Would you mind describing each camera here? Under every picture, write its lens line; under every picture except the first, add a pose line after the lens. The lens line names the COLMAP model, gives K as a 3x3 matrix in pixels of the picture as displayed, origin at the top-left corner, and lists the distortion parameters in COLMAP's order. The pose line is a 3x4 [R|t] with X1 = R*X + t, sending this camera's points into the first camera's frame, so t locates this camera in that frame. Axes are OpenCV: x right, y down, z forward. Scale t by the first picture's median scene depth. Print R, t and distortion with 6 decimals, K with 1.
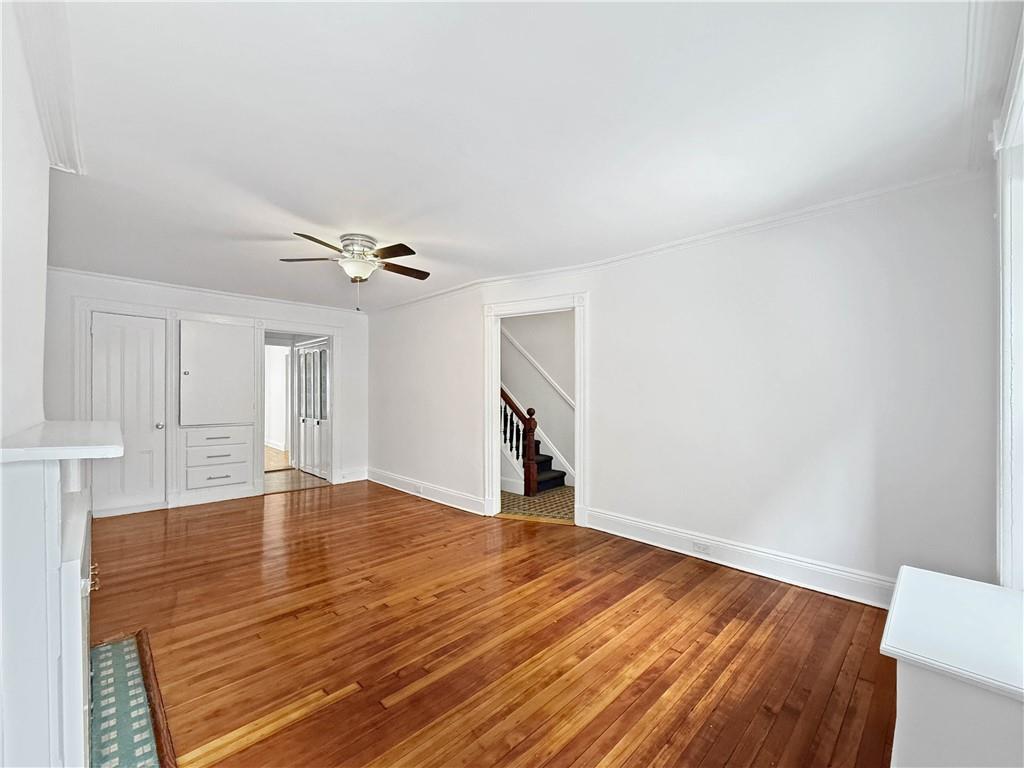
lens RADIAL K [[422.2, 0, 512.9], [0, 422.2, 388.6], [0, 0, 1]] dist [-0.002170, -0.000710]
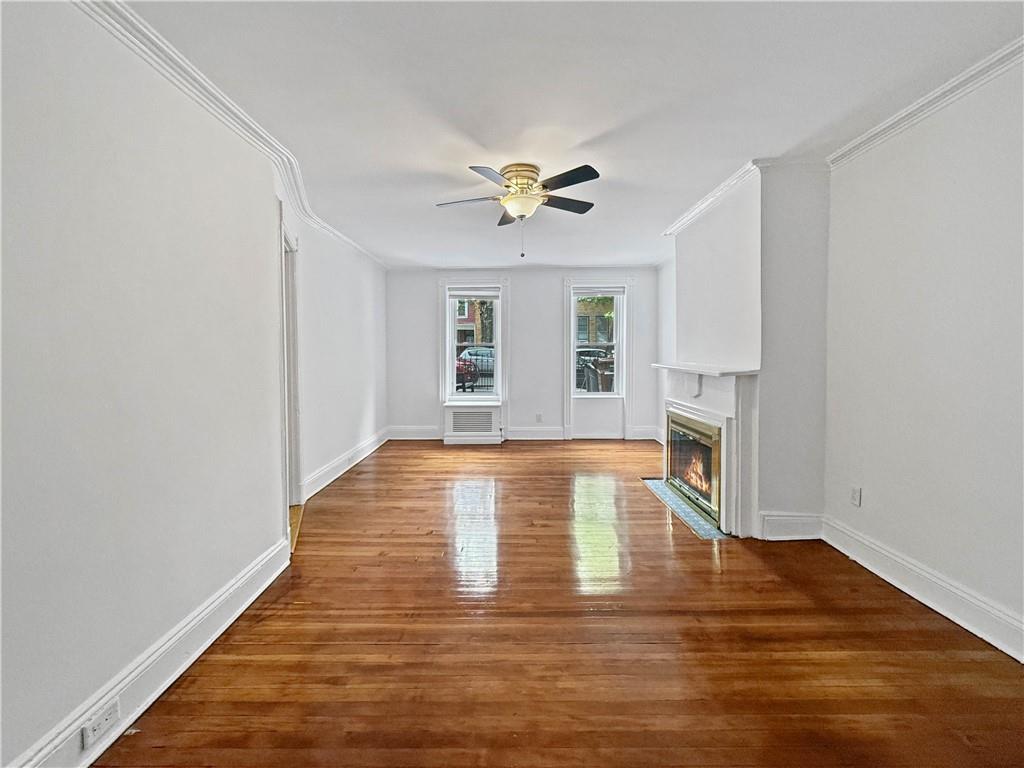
lens RADIAL K [[422.7, 0, 514.3], [0, 422.7, 382.4], [0, 0, 1]] dist [-0.000589, 0.000030]
pose [[-0.725174, -0.053623, 0.686474, -0.867984], [-0.007514, 0.997520, 0.069983, 0.003625], [-0.688524, 0.045592, -0.723779, 1.501870]]
